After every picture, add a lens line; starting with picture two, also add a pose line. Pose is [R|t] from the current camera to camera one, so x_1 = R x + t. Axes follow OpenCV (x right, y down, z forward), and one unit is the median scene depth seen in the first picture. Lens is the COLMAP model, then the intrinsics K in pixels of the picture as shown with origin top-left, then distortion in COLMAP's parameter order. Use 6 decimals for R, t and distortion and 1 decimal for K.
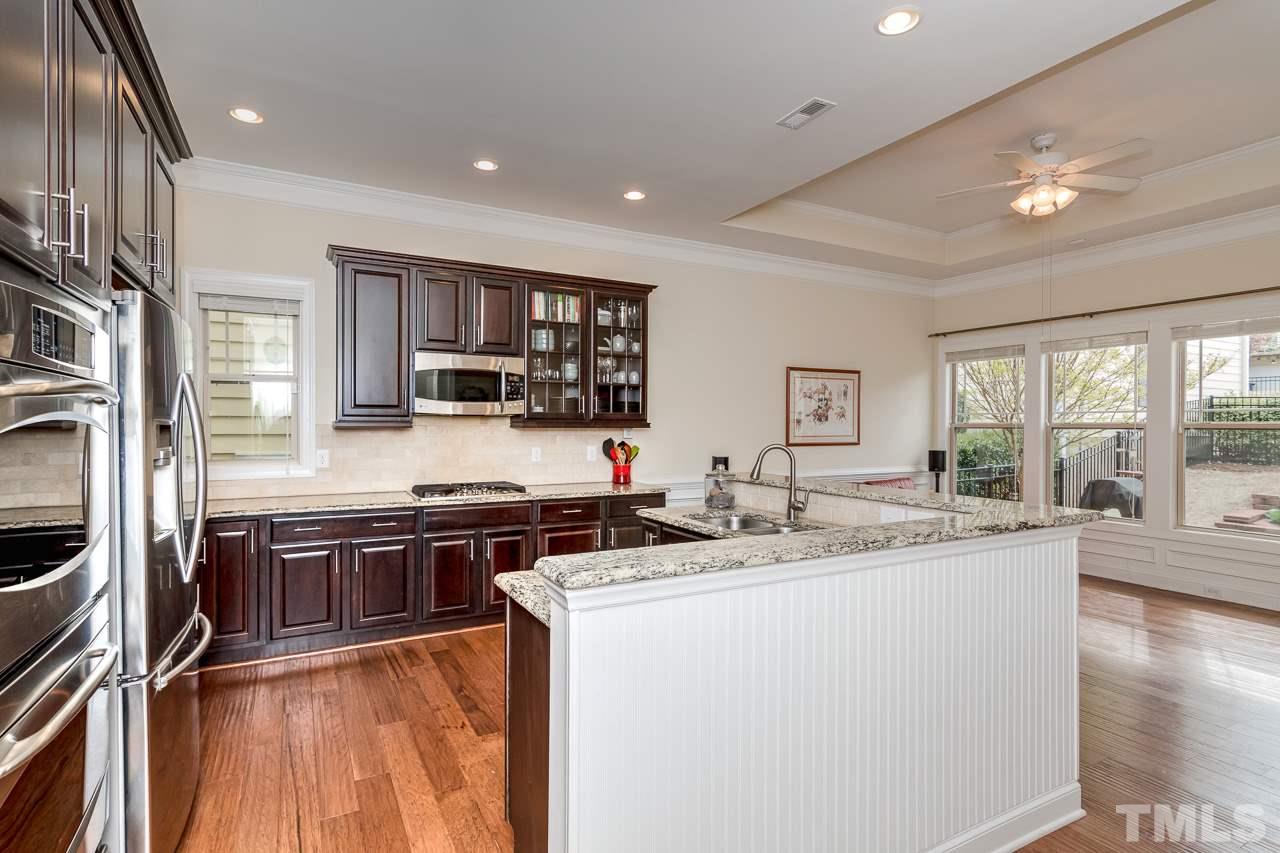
lens RADIAL K [[635.6, 0, 640.0], [0, 635.6, 426.5], [0, 0, 1]] dist [-0.000597, -0.000234]
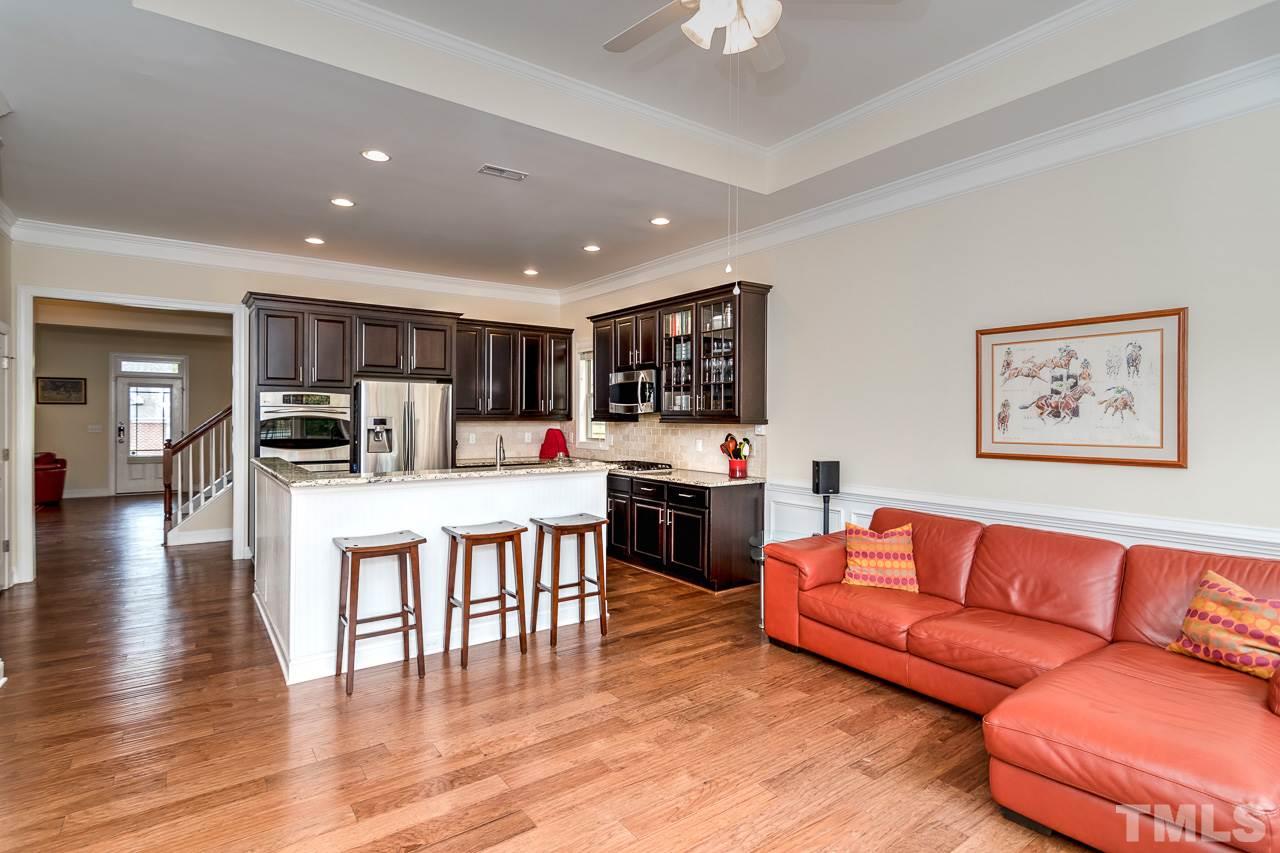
lens RADIAL K [[635.6, 0, 640.0], [0, 635.6, 426.5], [0, 0, 1]] dist [-0.000597, -0.000234]
pose [[0.130504, 0.004983, -0.991435, 0.961855], [-0.018499, 0.999826, 0.002590, 0.006384], [0.991275, 0.018003, 0.130573, 0.696632]]
